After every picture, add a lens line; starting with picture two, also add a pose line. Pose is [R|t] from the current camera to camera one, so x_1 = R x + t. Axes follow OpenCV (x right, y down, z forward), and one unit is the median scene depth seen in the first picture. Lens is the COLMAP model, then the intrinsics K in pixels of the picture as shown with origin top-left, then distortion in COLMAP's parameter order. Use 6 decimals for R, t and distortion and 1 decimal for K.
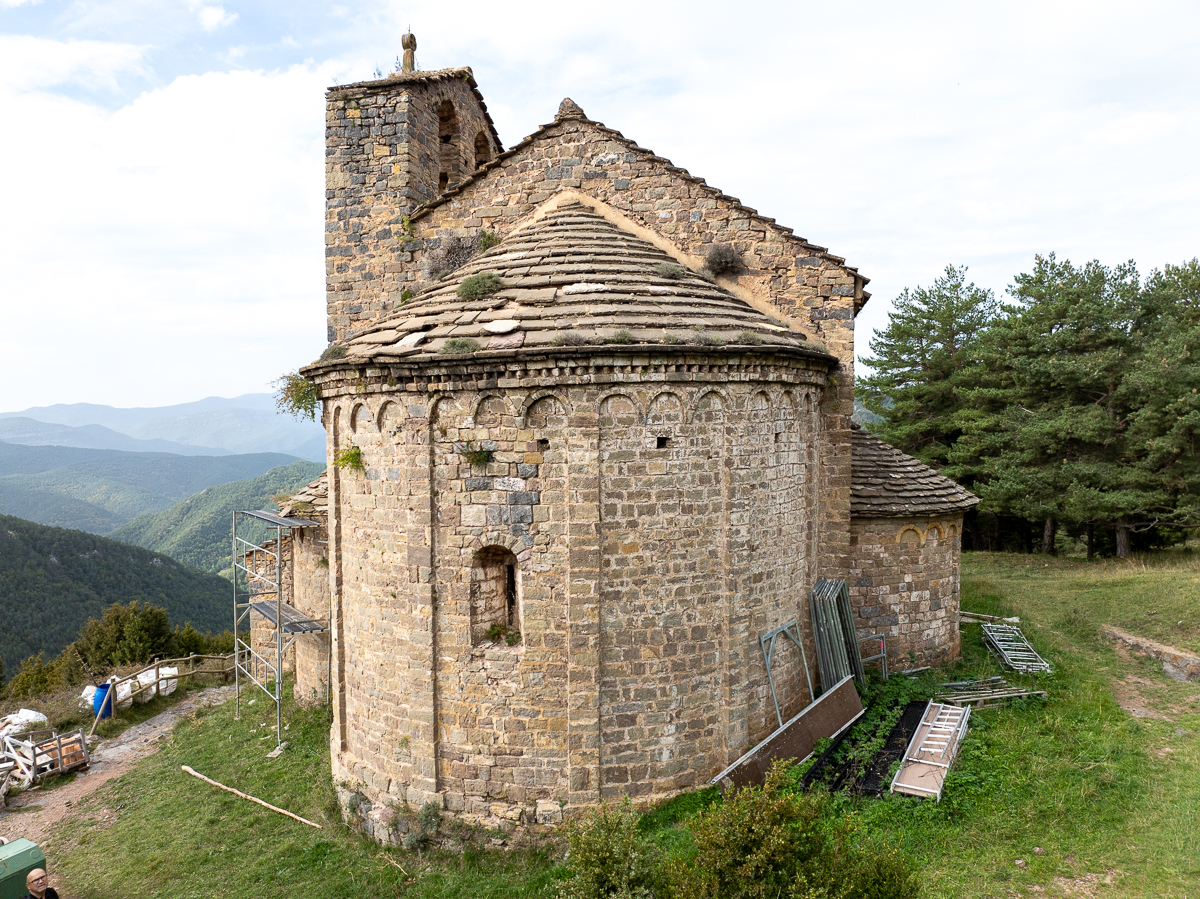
lens RADIAL K [[845.5, 0, 597.0], [0, 845.5, 446.0], [0, 0, 1]] dist [-0.045757, 0.015100]
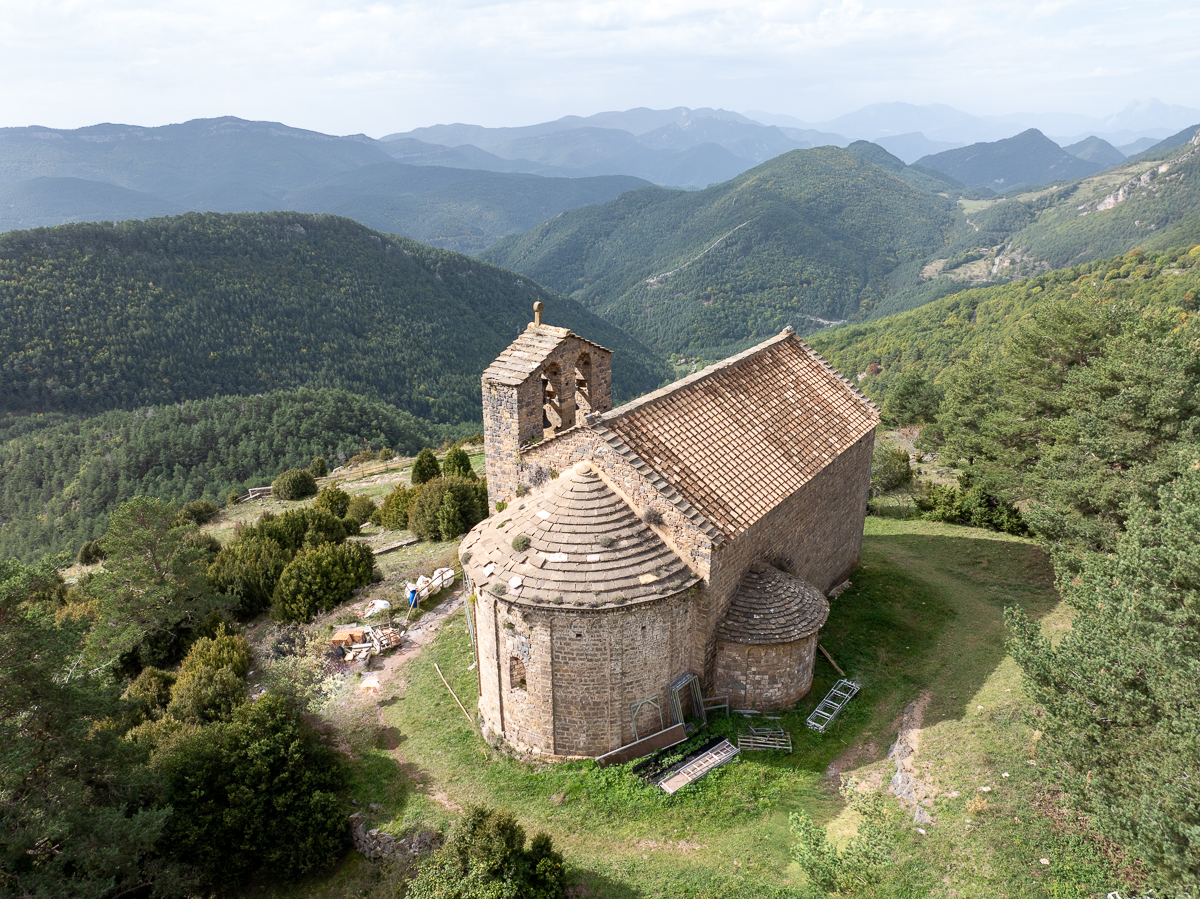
lens RADIAL K [[845.5, 0, 598.8], [0, 845.5, 443.6], [0, 0, 1]] dist [-0.045757, 0.015100]
pose [[0.921971, 0.132866, -0.363752, 0.716525], [-0.013240, 0.949566, 0.313287, -0.980926], [0.387032, -0.284026, 0.877232, -0.708766]]
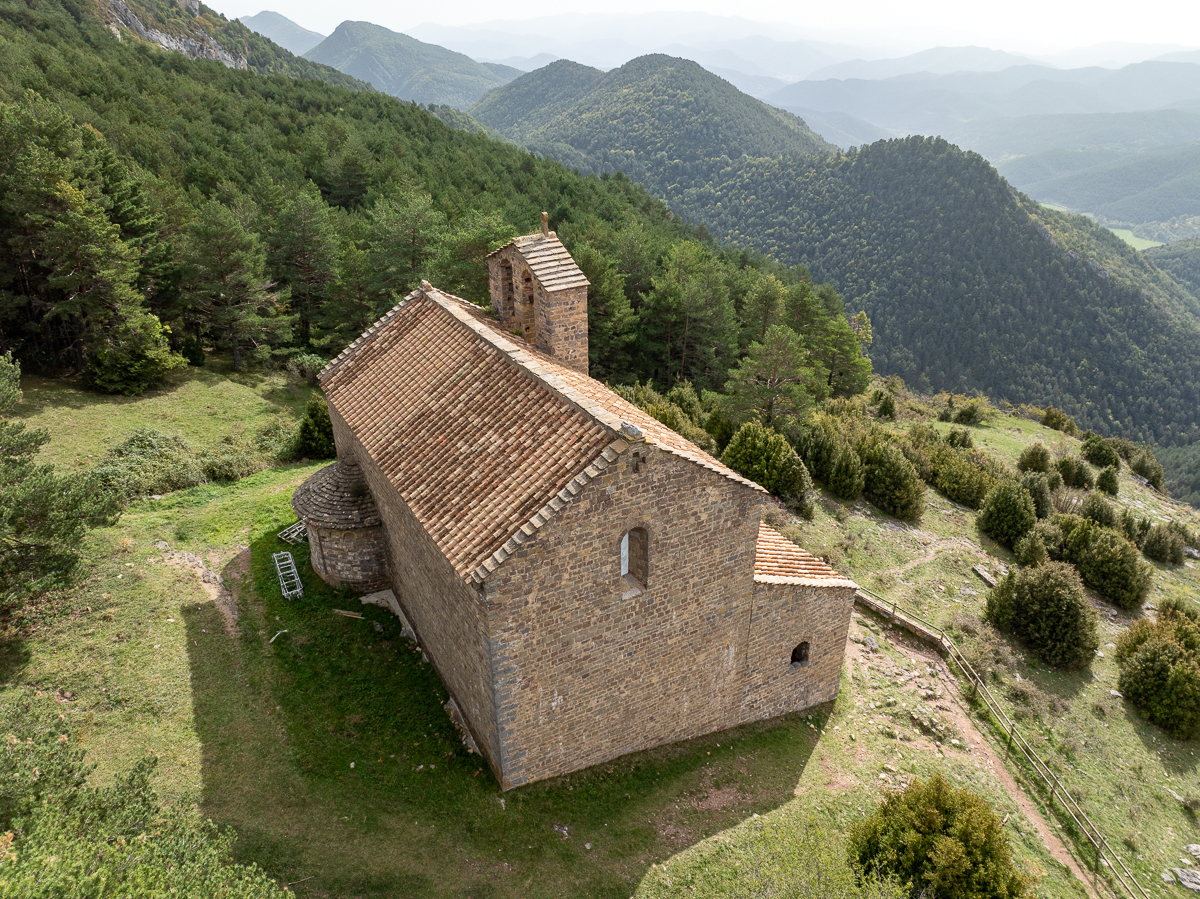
lens RADIAL K [[845.5, 0, 596.3], [0, 845.5, 453.7], [0, 0, 1]] dist [-0.045757, 0.015100]
pose [[-0.731916, 0.326273, -0.598202, 1.262026], [-0.013390, 0.870851, 0.491365, -1.219588], [0.681263, 0.367647, -0.633021, 3.185963]]
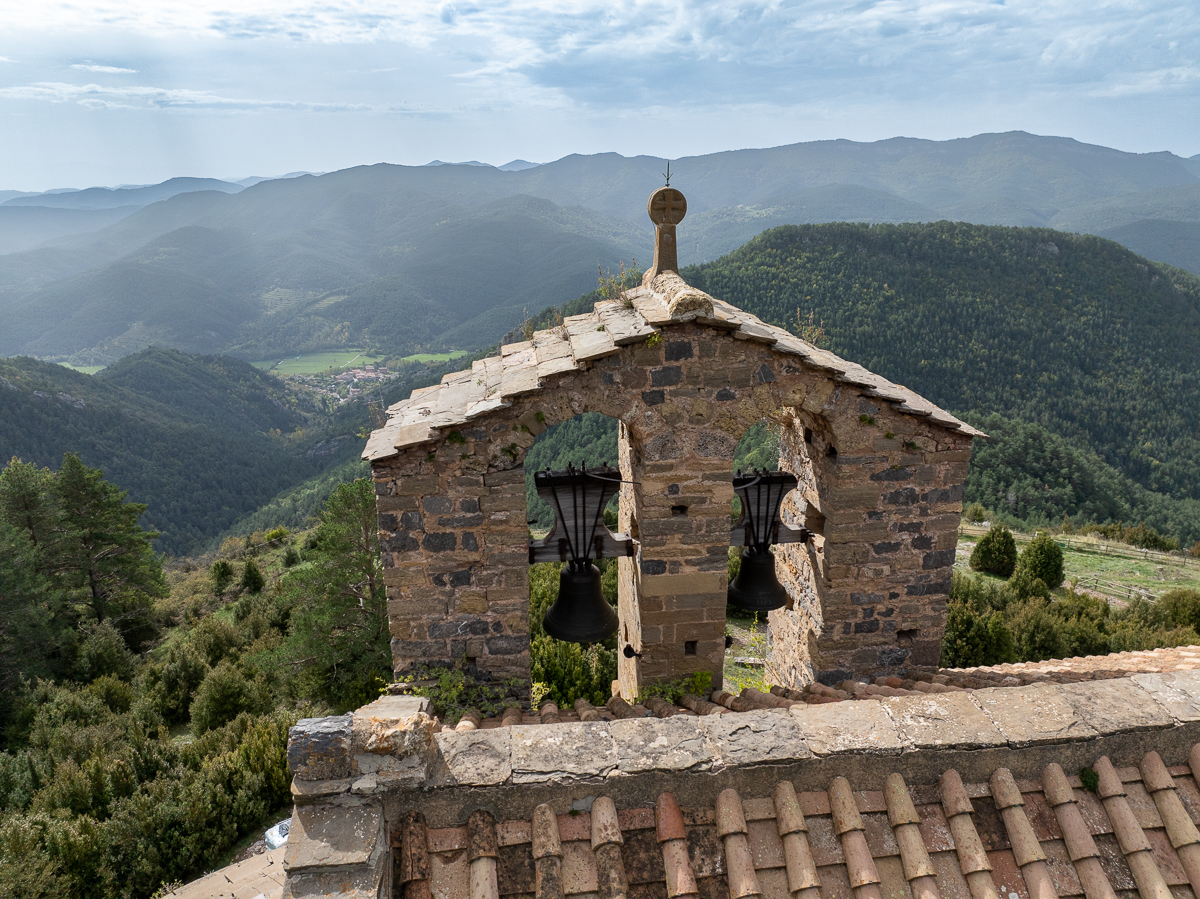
lens RADIAL K [[845.5, 0, 599.8], [0, 845.5, 446.9], [0, 0, 1]] dist [-0.045757, 0.015100]
pose [[0.332871, 0.310062, -0.890538, 0.281467], [-0.029689, 0.947373, 0.318753, -0.649637], [0.942505, -0.079664, 0.324558, 1.038745]]
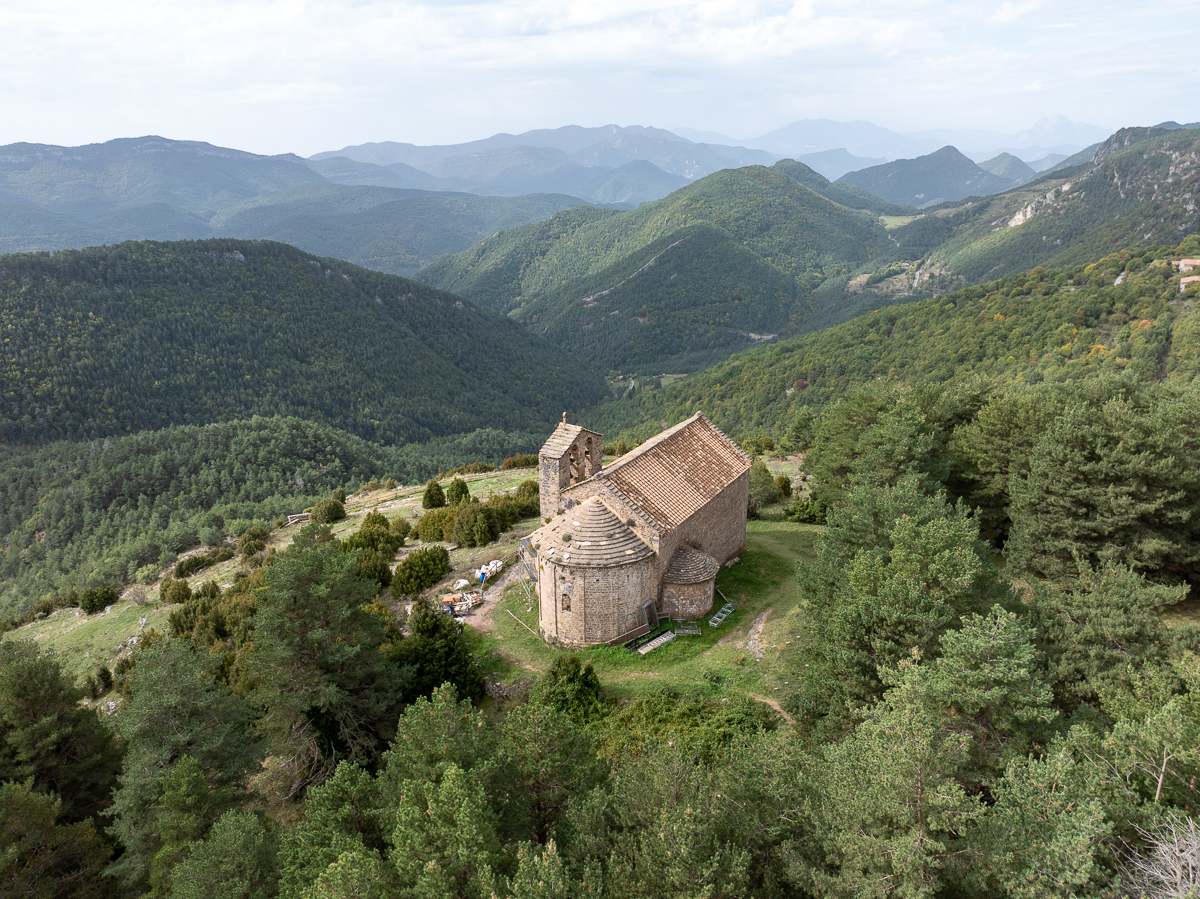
lens RADIAL K [[845.5, 0, 600.6], [0, 845.5, 442.9], [0, 0, 1]] dist [-0.045757, 0.015100]
pose [[0.949504, 0.101765, -0.296794, 1.156053], [-0.010277, 0.955519, 0.294752, -1.743589], [0.313588, -0.276818, 0.908314, -2.556091]]
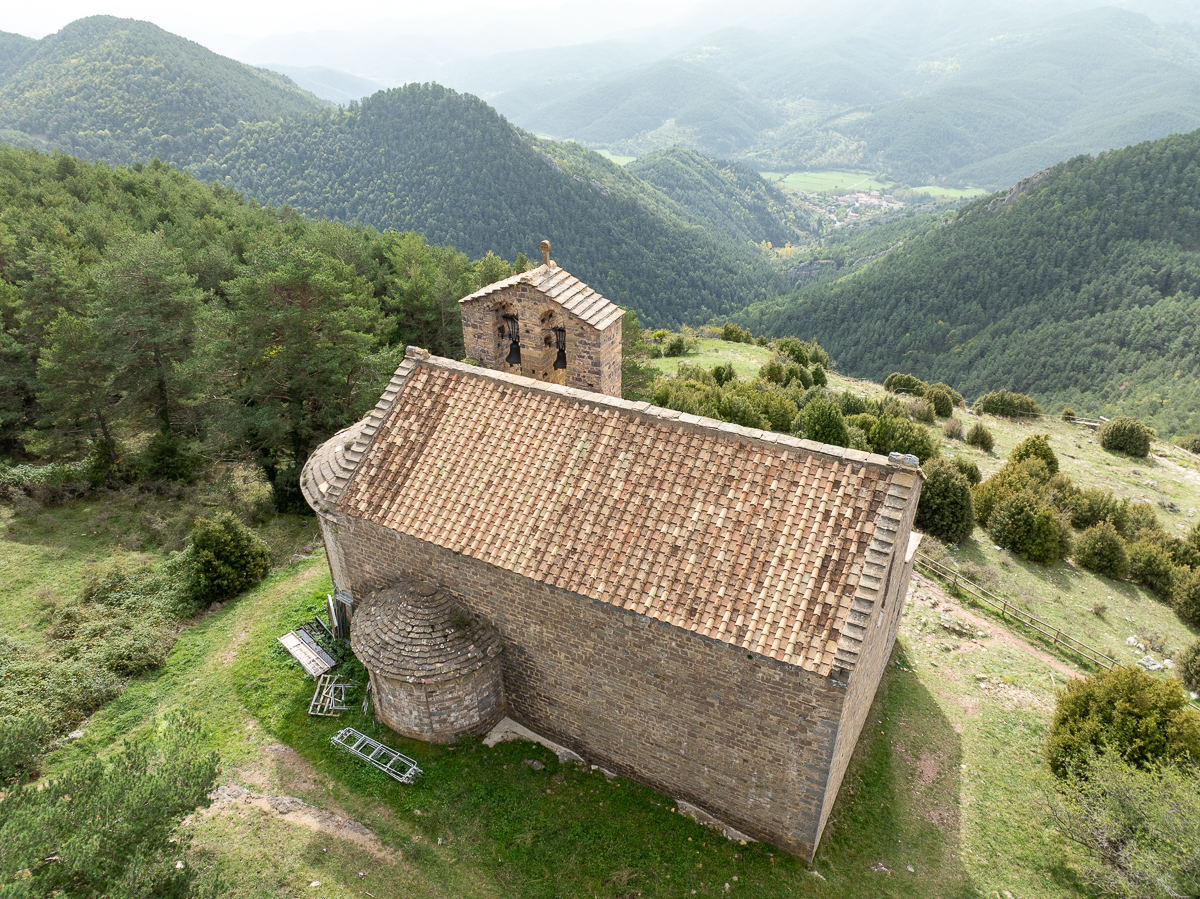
lens RADIAL K [[845.5, 0, 599.4], [0, 845.5, 454.3], [0, 0, 1]] dist [-0.045757, 0.015100]
pose [[-0.249373, 0.503890, -0.826987, 1.672704], [-0.023267, 0.850602, 0.525295, -1.286909], [0.968128, 0.150236, -0.200393, 1.921493]]
